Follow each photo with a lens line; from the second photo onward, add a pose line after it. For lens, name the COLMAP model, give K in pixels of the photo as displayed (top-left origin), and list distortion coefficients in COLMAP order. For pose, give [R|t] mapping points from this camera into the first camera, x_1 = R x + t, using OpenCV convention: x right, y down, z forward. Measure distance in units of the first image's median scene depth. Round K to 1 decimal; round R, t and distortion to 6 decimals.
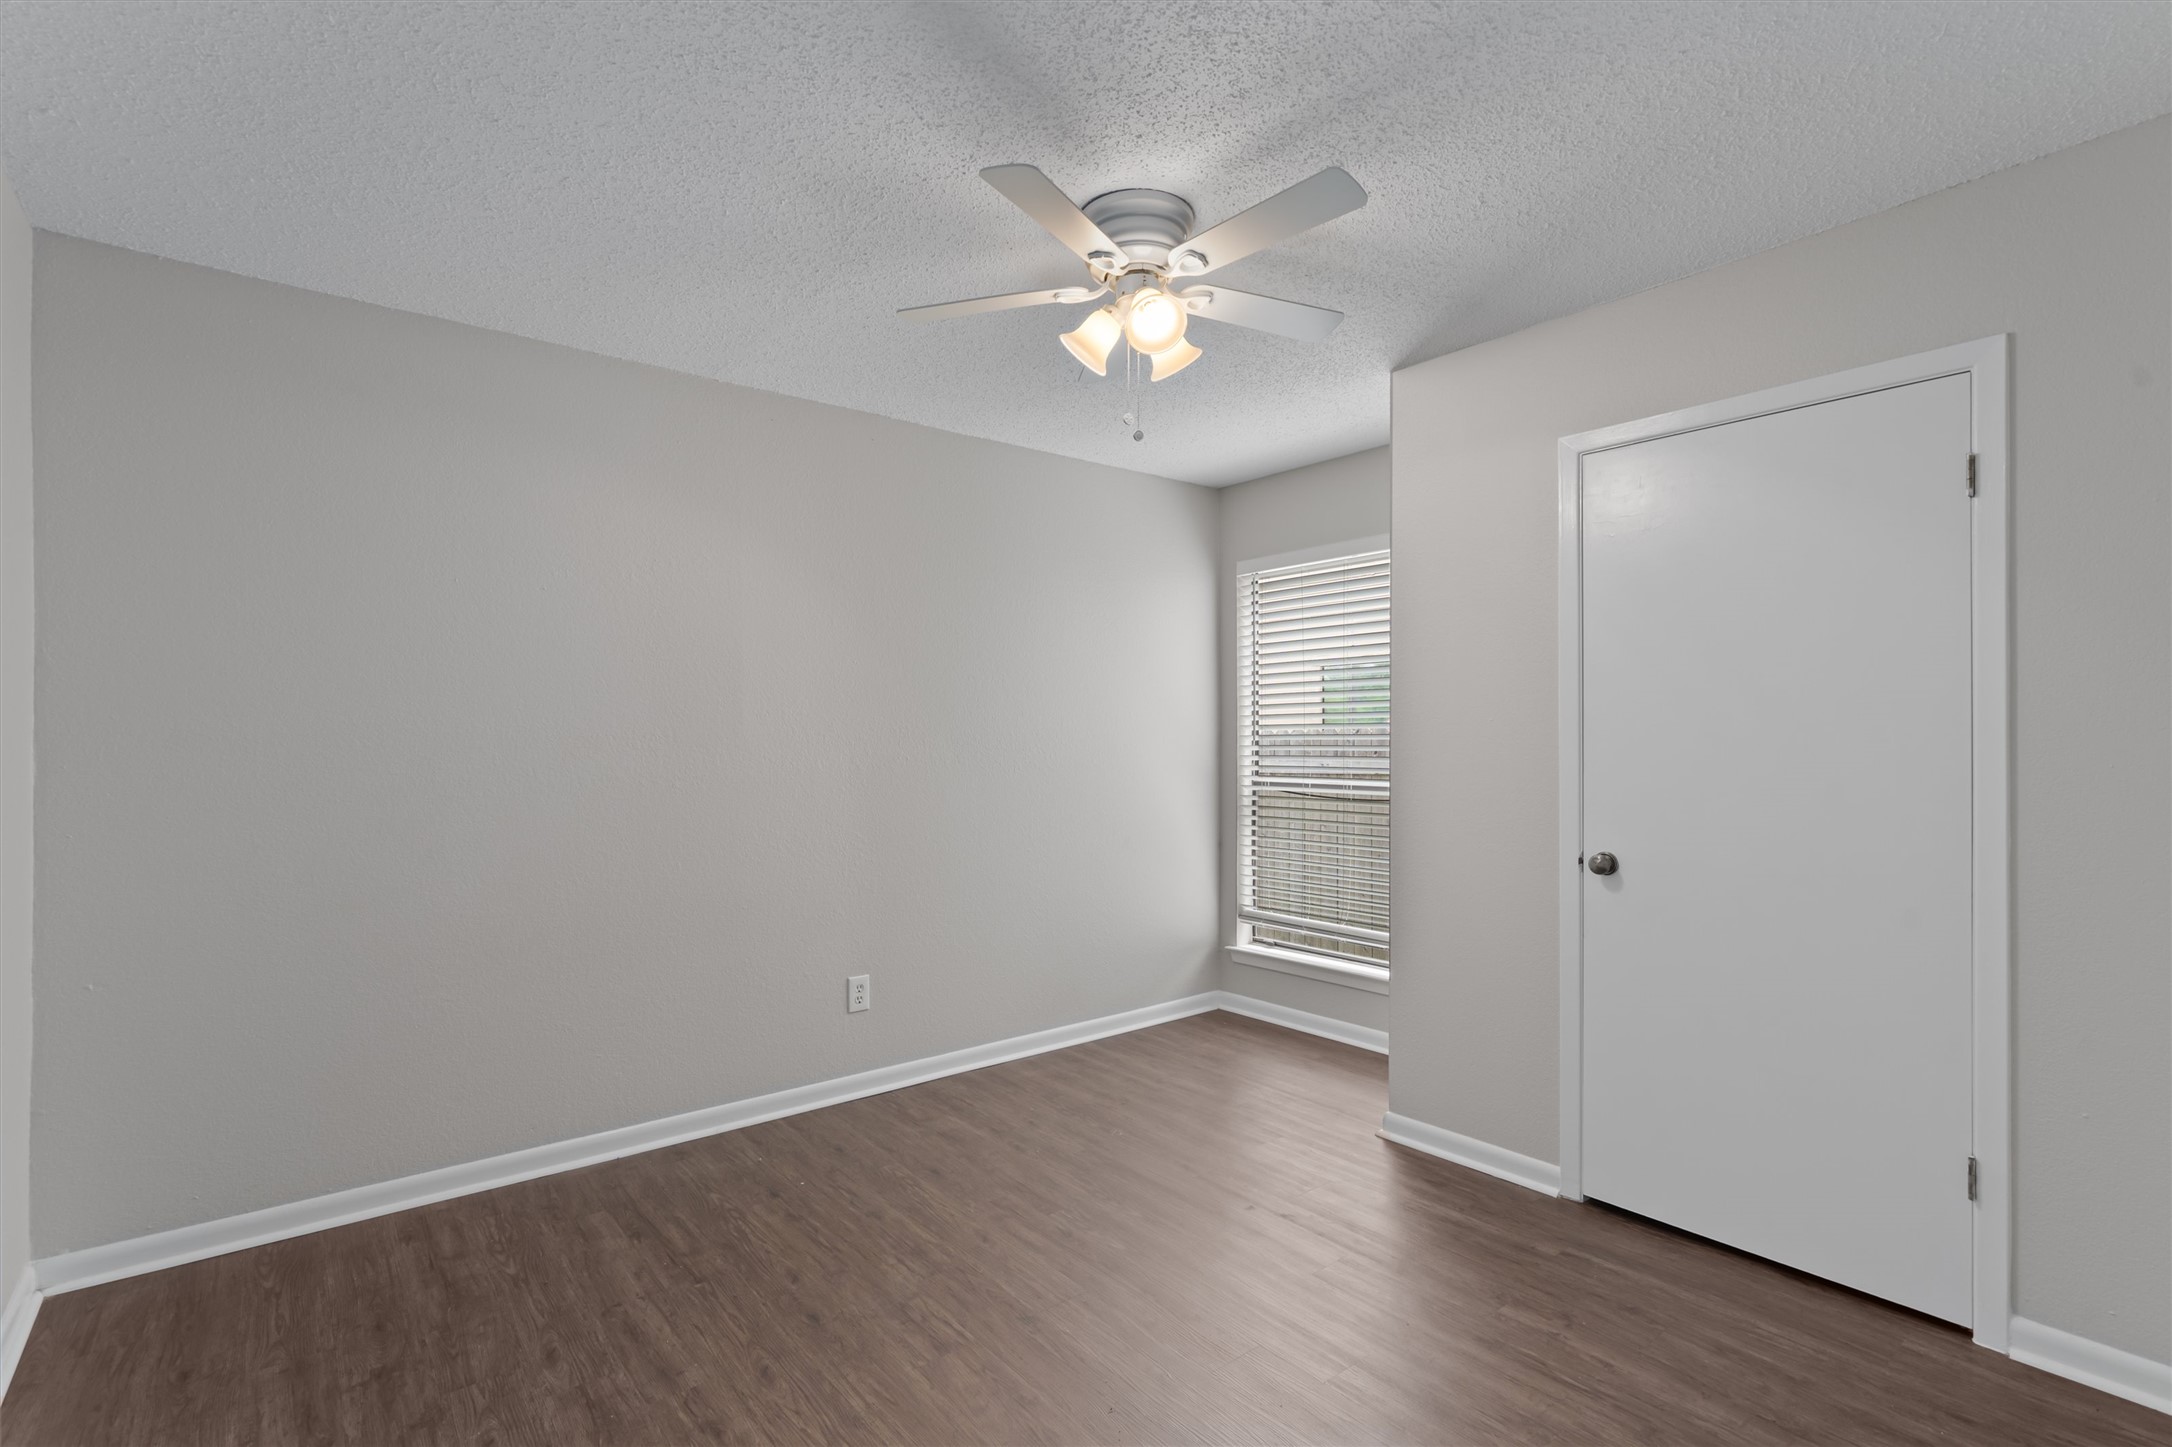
lens RADIAL K [[994.9, 0, 1077.9], [0, 994.9, 726.0], [0, 0, 1]] dist [0.000014, 0.000164]
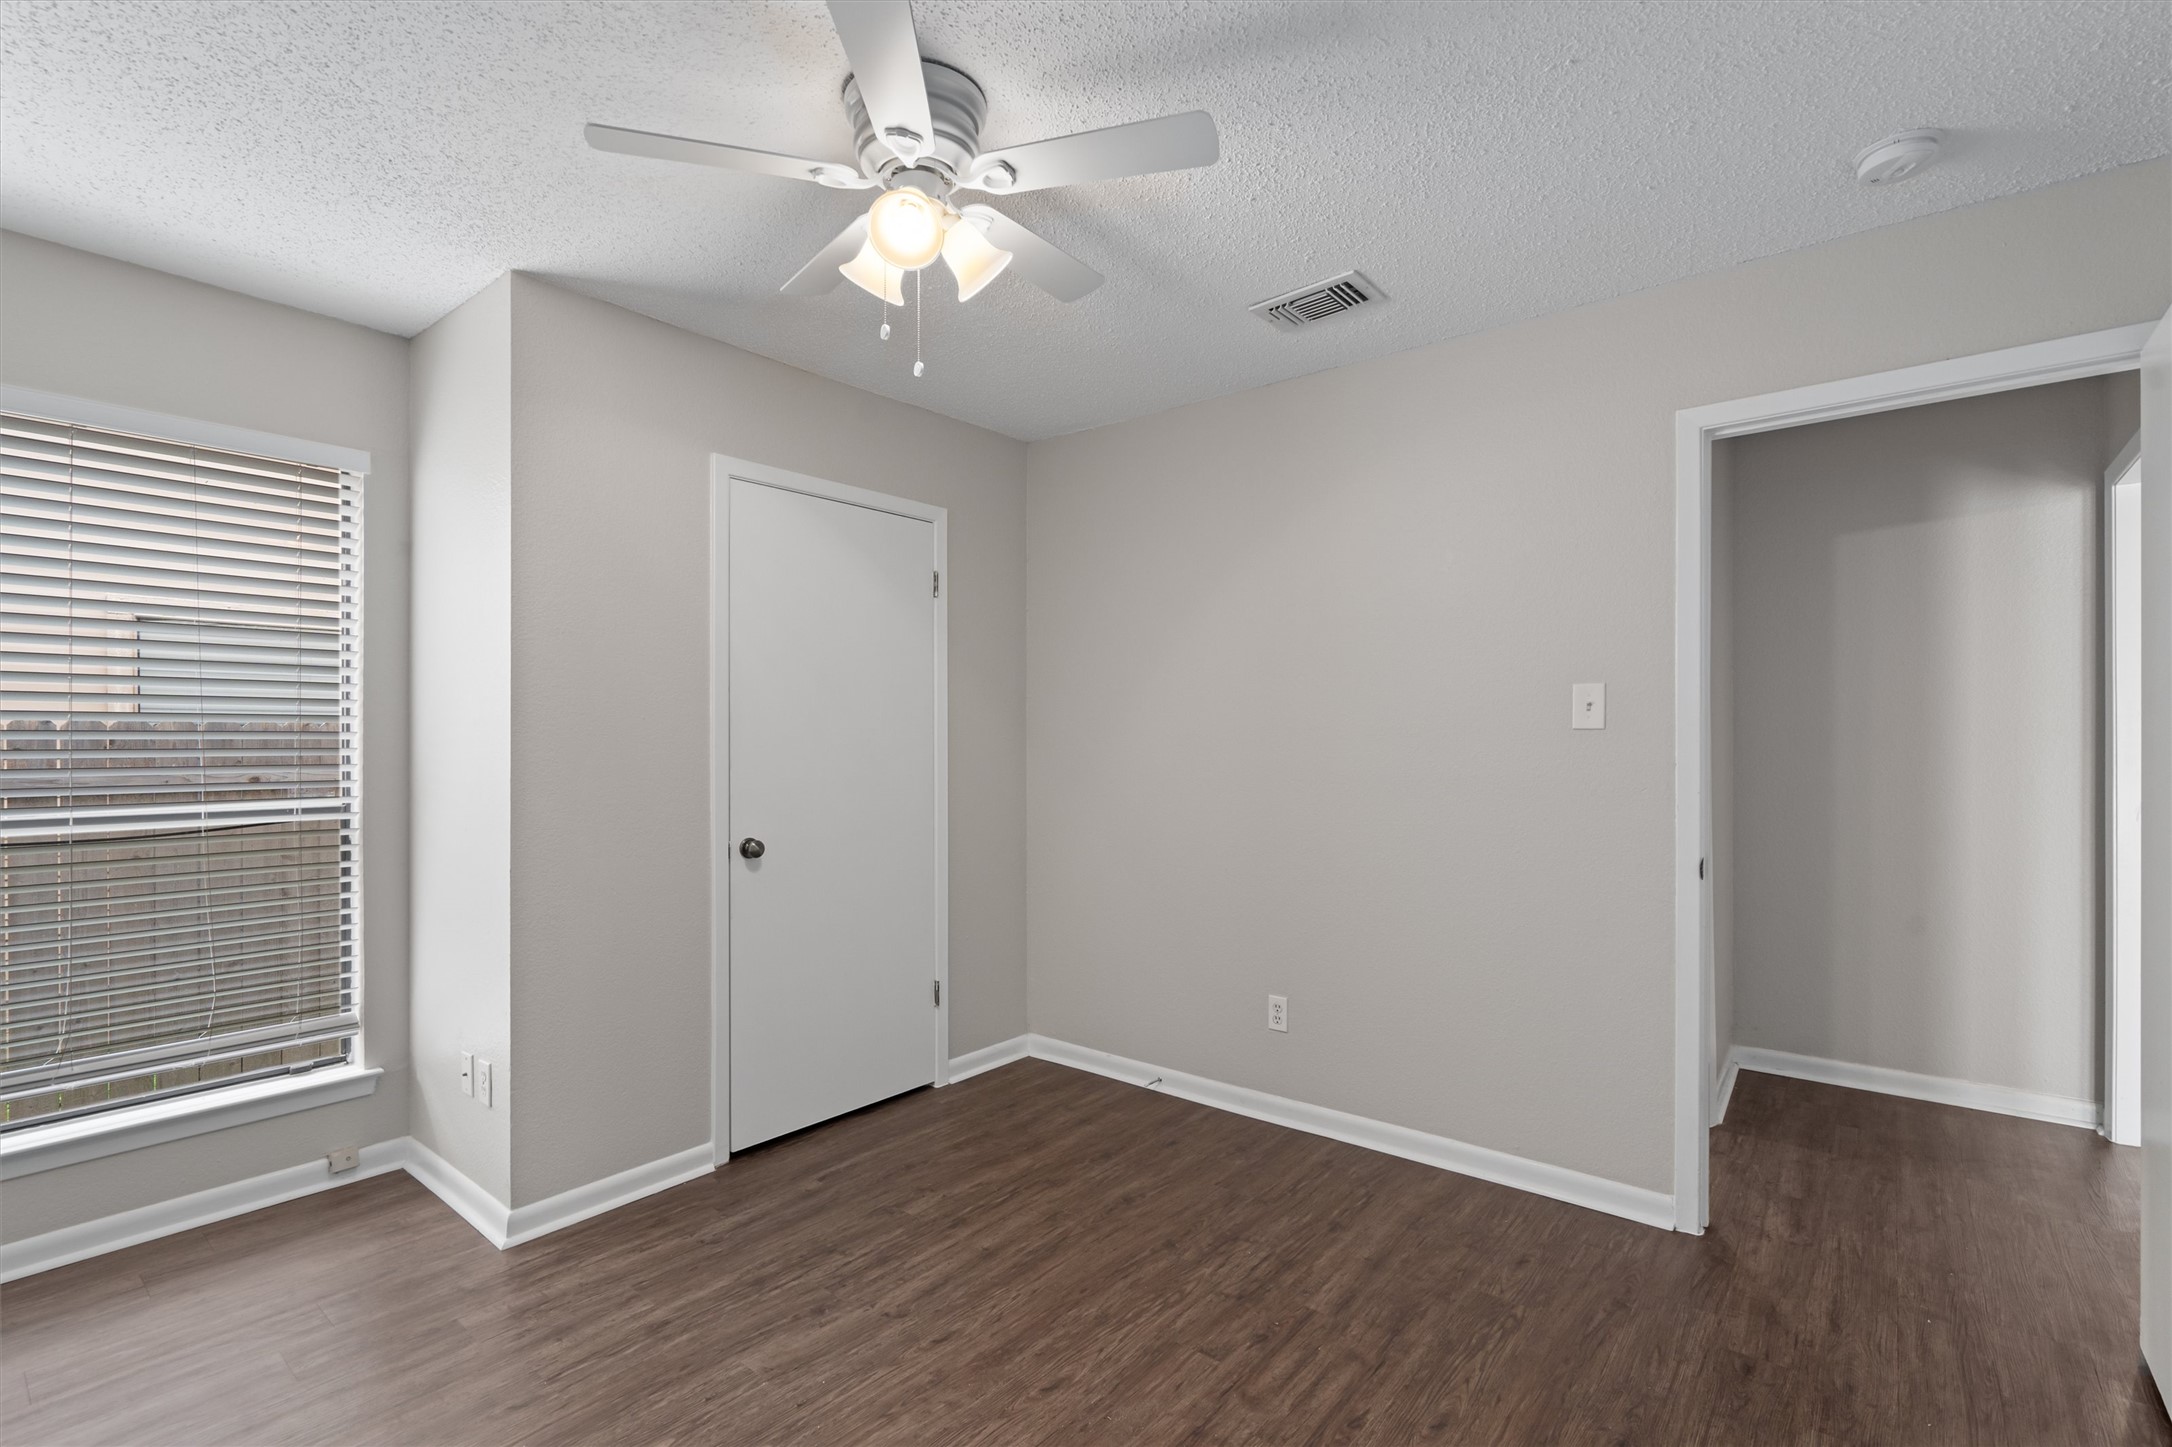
lens RADIAL K [[994.9, 0, 1076.7], [0, 994.9, 737.2], [0, 0, 1]] dist [0.000014, 0.000164]
pose [[-0.194090, 0.000827, 0.980983, -0.654463], [-0.013878, 0.999897, -0.003589, 0.010819], [-0.980886, -0.014310, -0.194058, 0.860535]]
